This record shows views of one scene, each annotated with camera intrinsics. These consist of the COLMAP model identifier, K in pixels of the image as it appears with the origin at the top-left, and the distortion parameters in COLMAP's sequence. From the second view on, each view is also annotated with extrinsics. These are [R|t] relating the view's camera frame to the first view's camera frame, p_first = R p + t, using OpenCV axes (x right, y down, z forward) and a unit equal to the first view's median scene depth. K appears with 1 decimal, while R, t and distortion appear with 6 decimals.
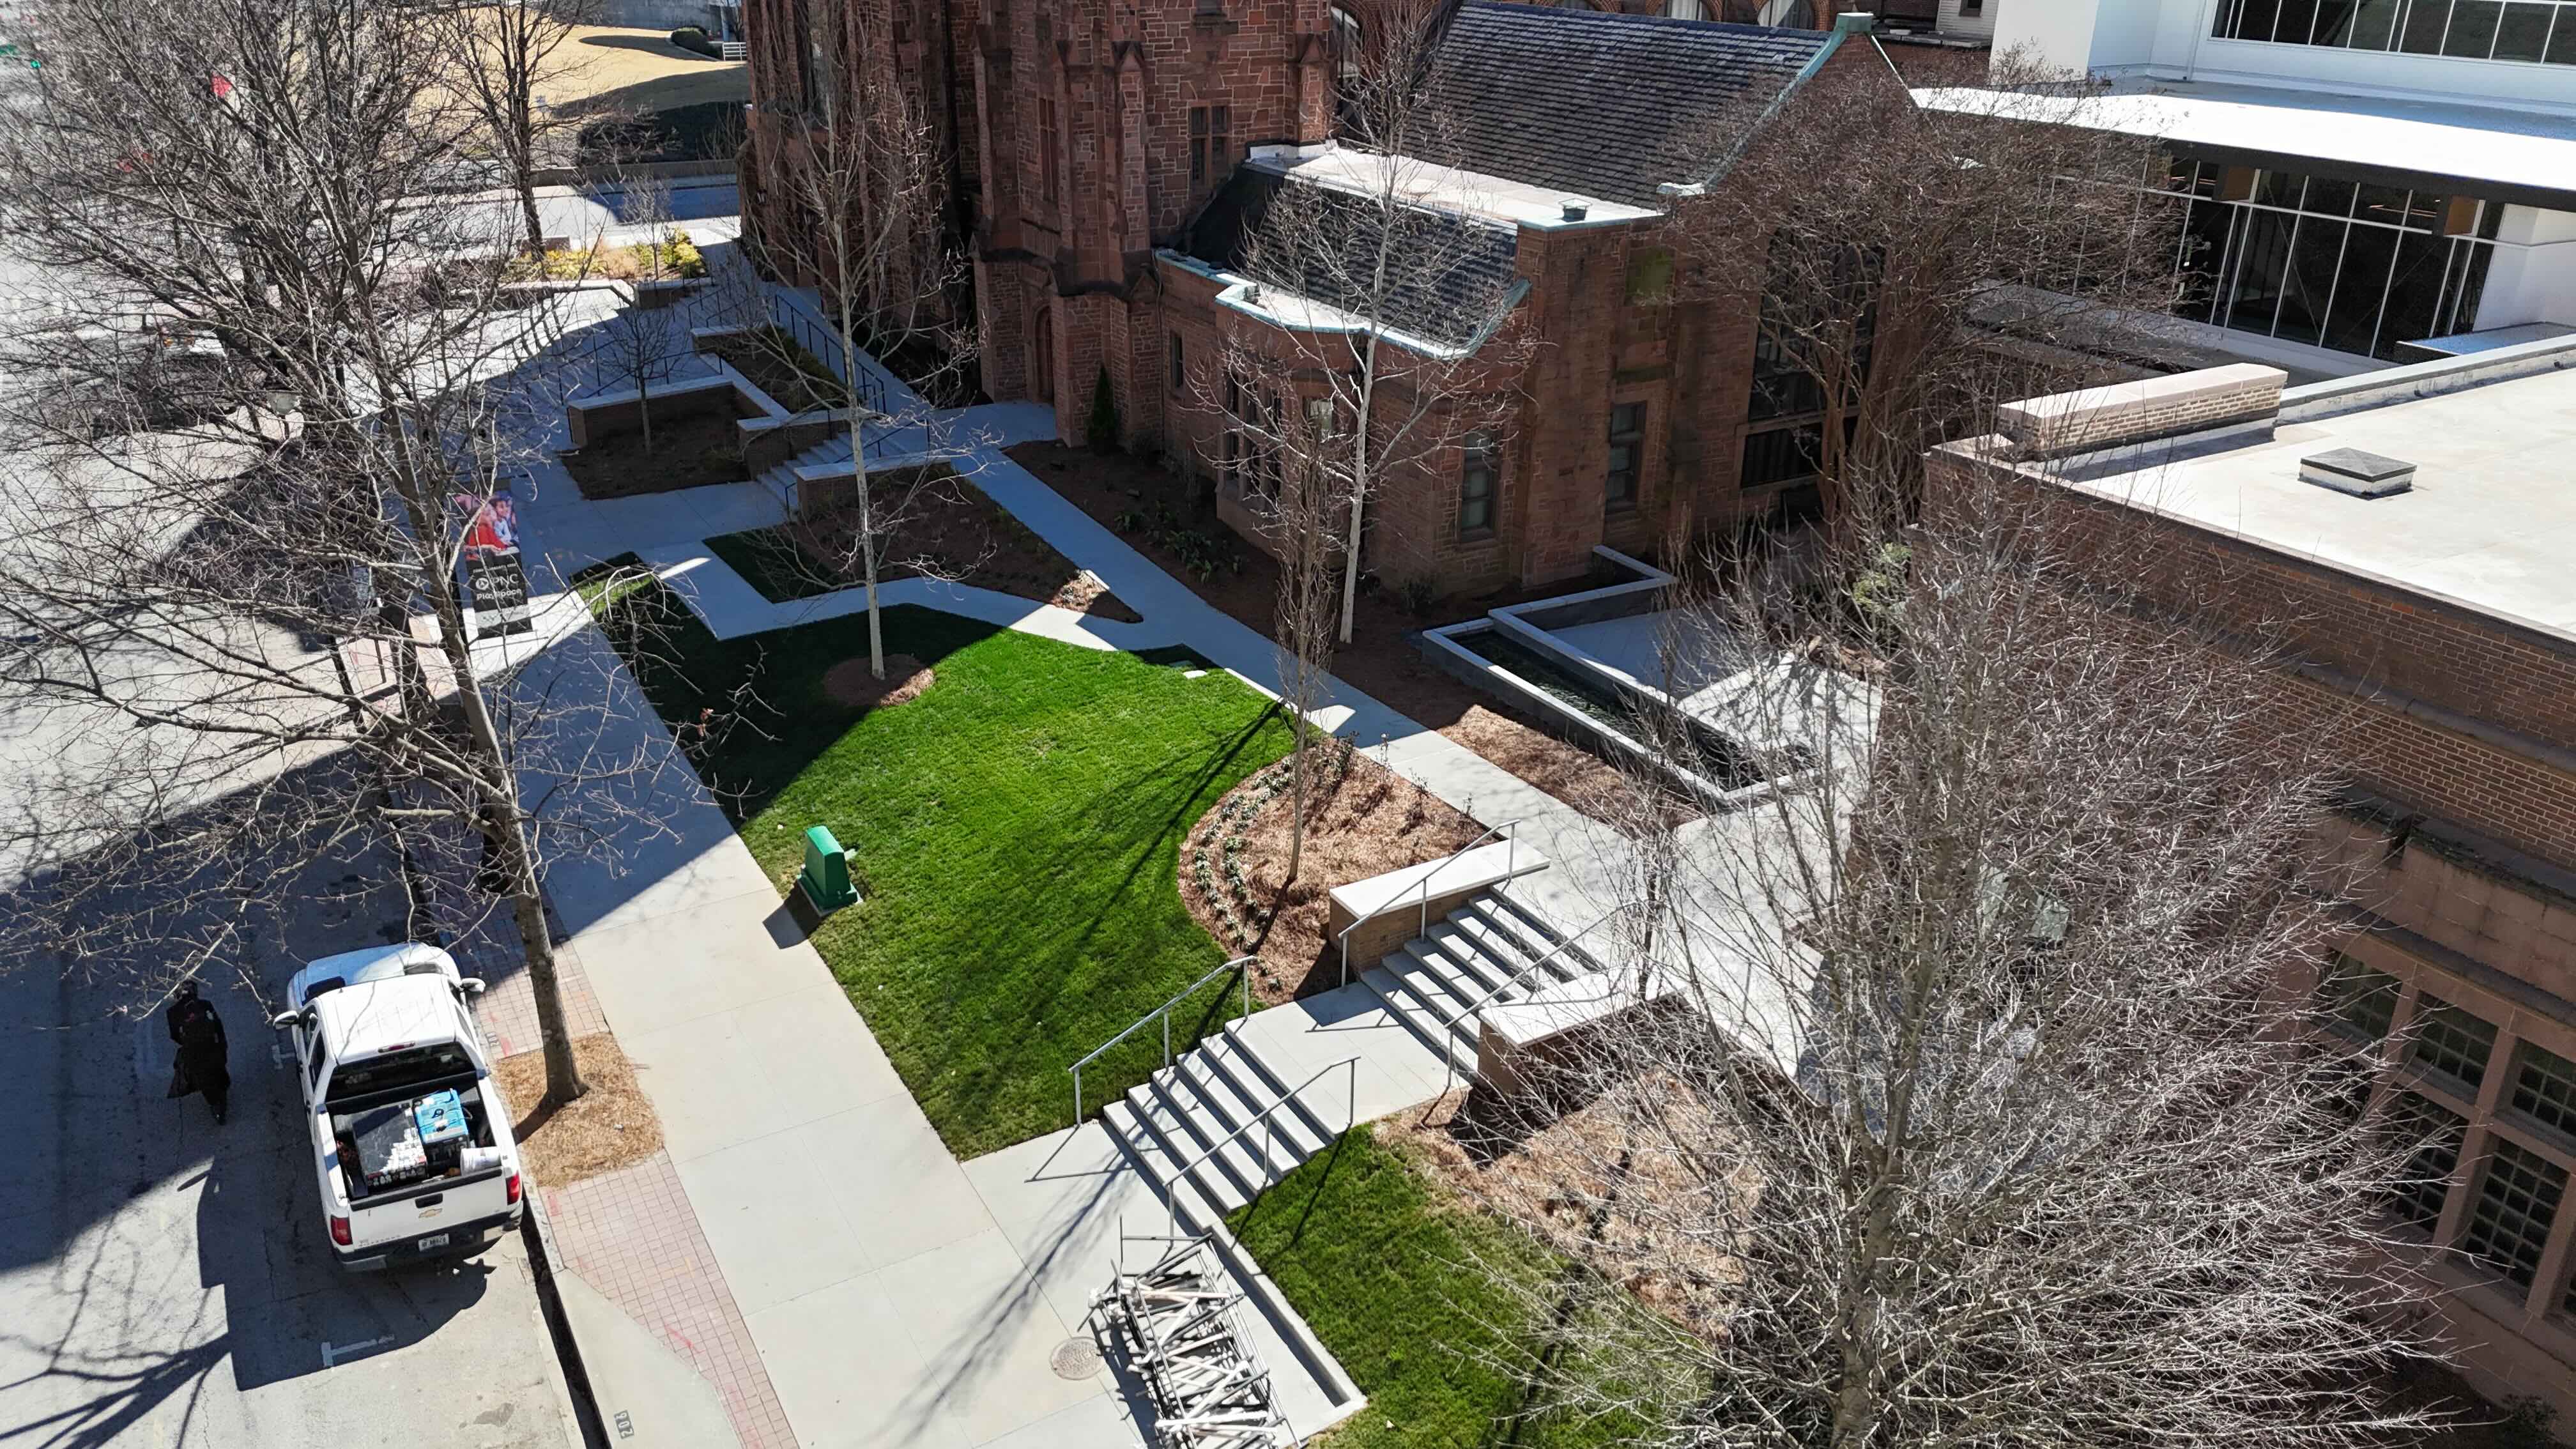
lens RADIAL K [[1866.1, 0, 1288.0], [0, 1866.1, 724.5], [0, 0, 1]] dist [0.103136, -0.124538]
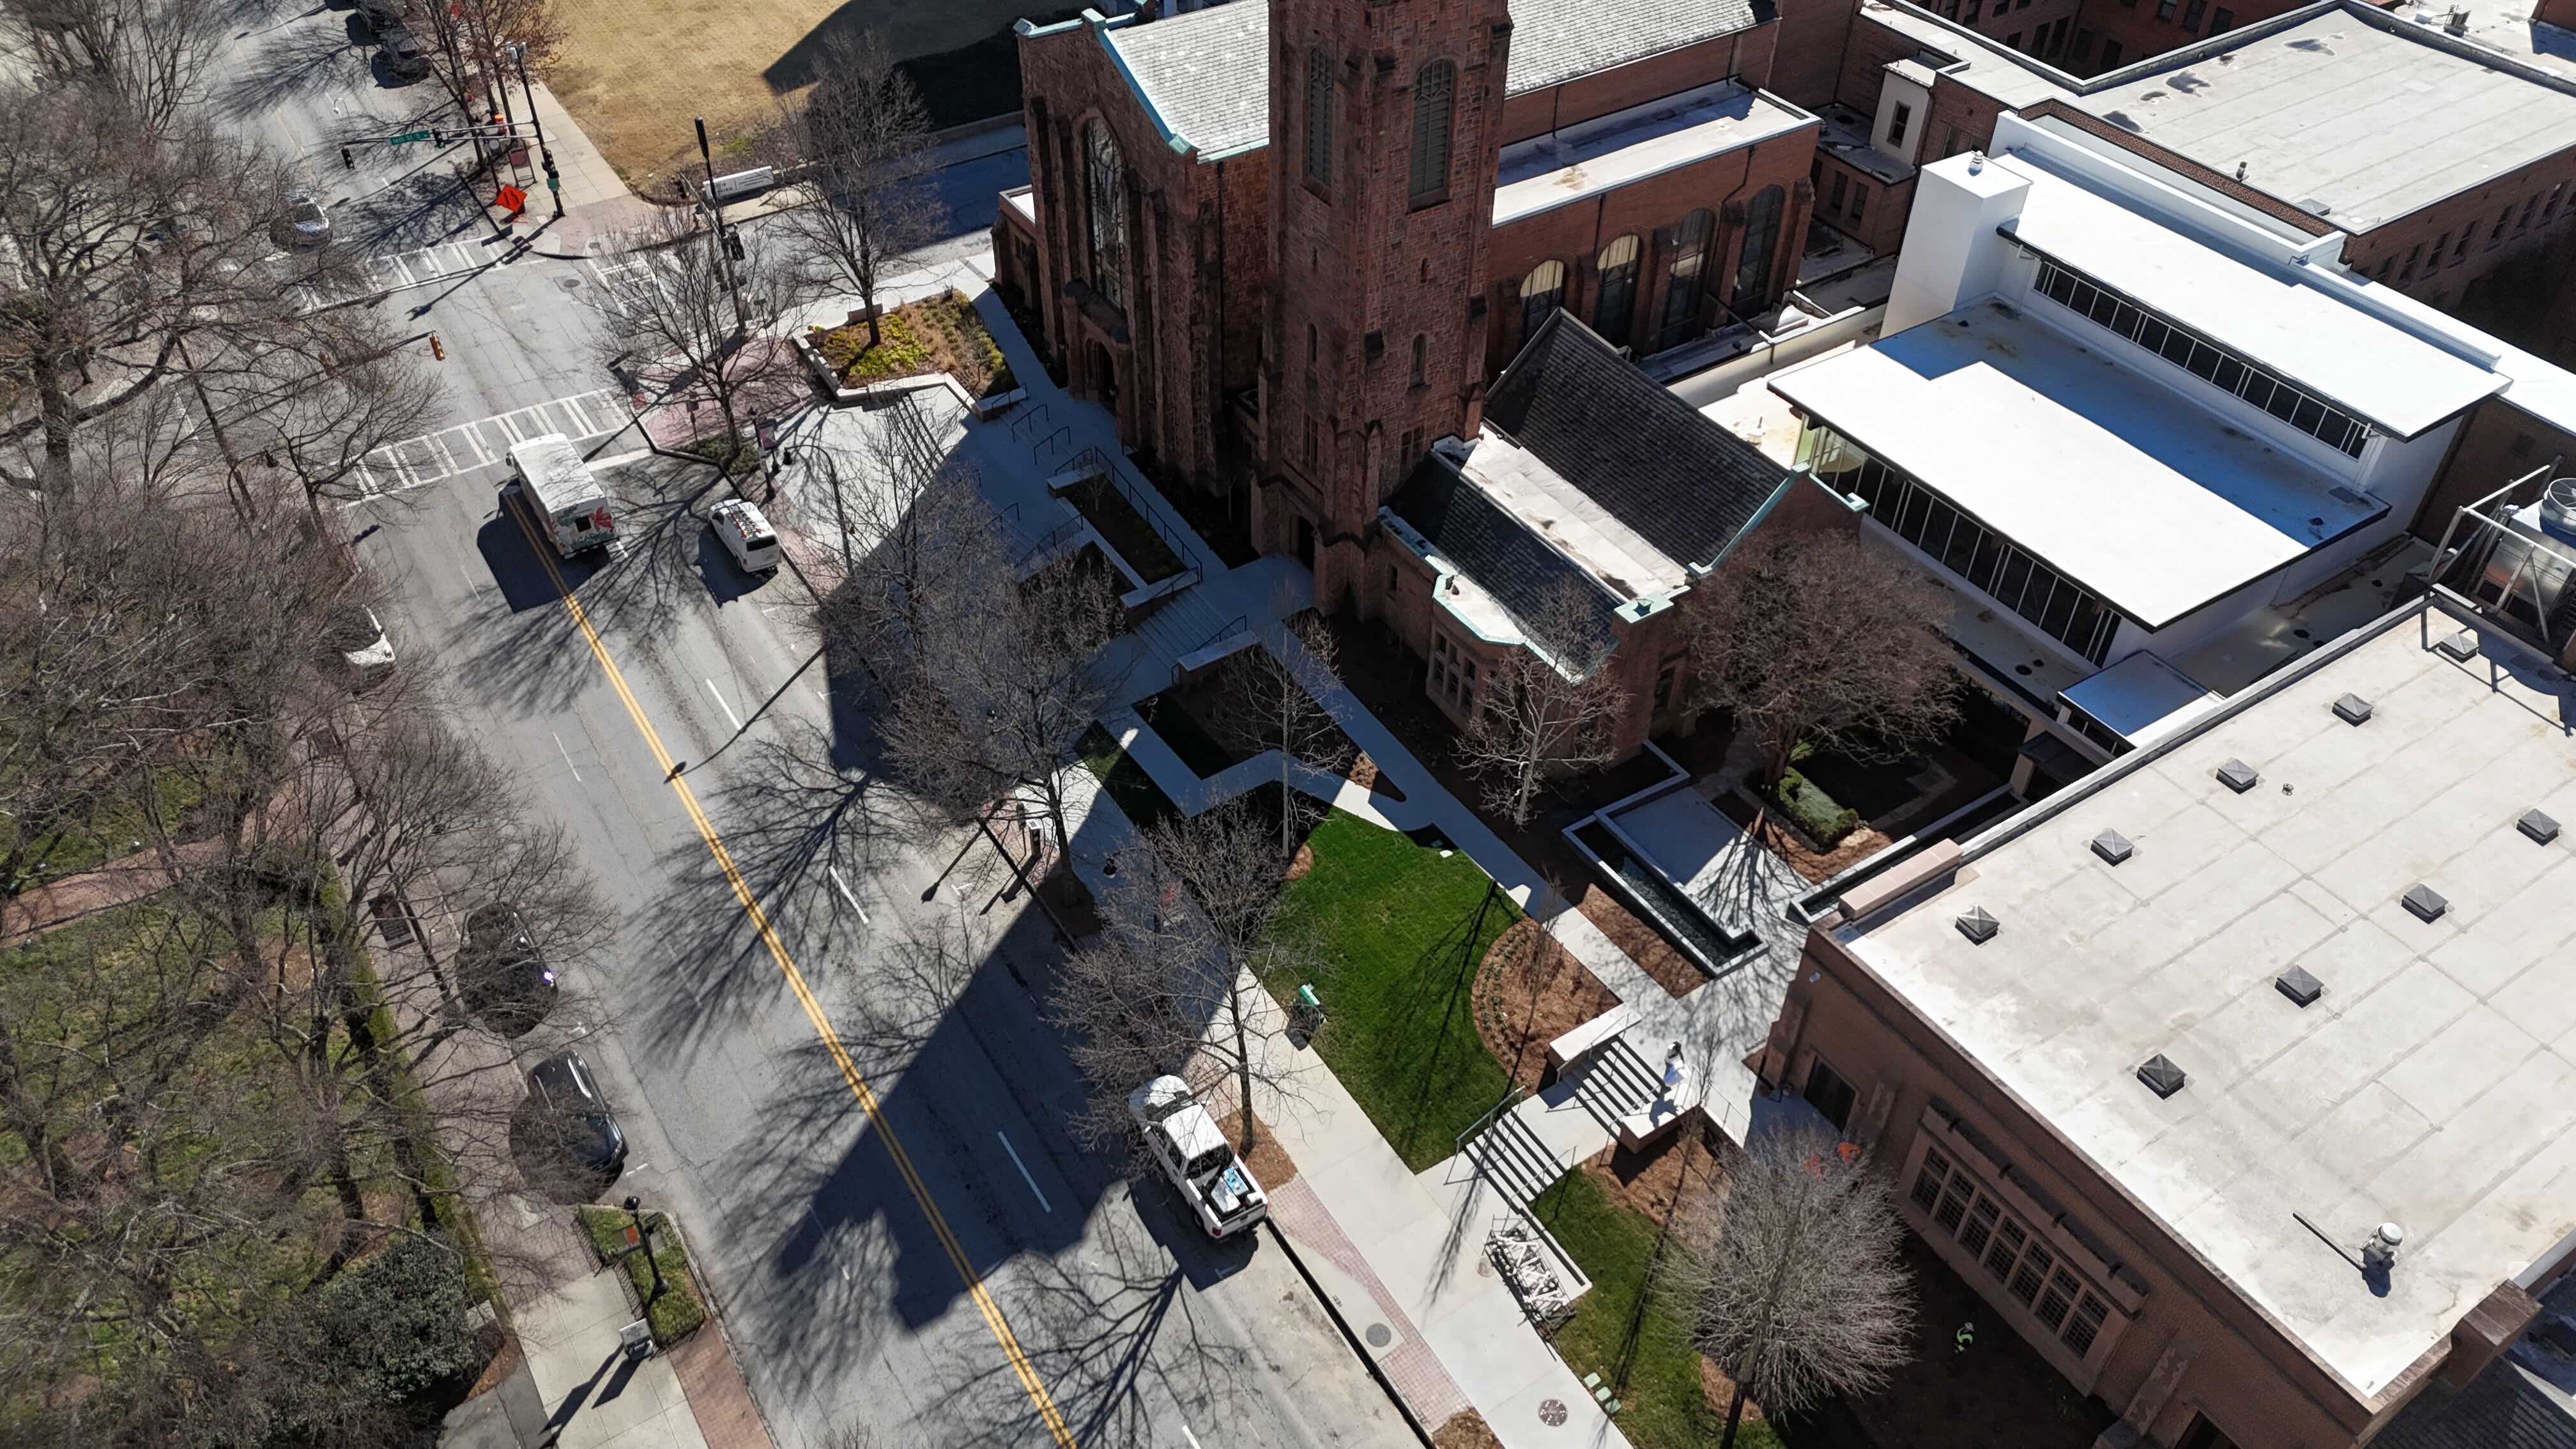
lens RADIAL K [[1866.1, 0, 1288.0], [0, 1866.1, 724.5], [0, 0, 1]] dist [0.103136, -0.124538]
pose [[0.998662, -0.027649, 0.043708, -0.400454], [0.012682, 0.950218, 0.311328, -1.035006], [-0.050140, -0.310357, 0.949297, -1.100448]]
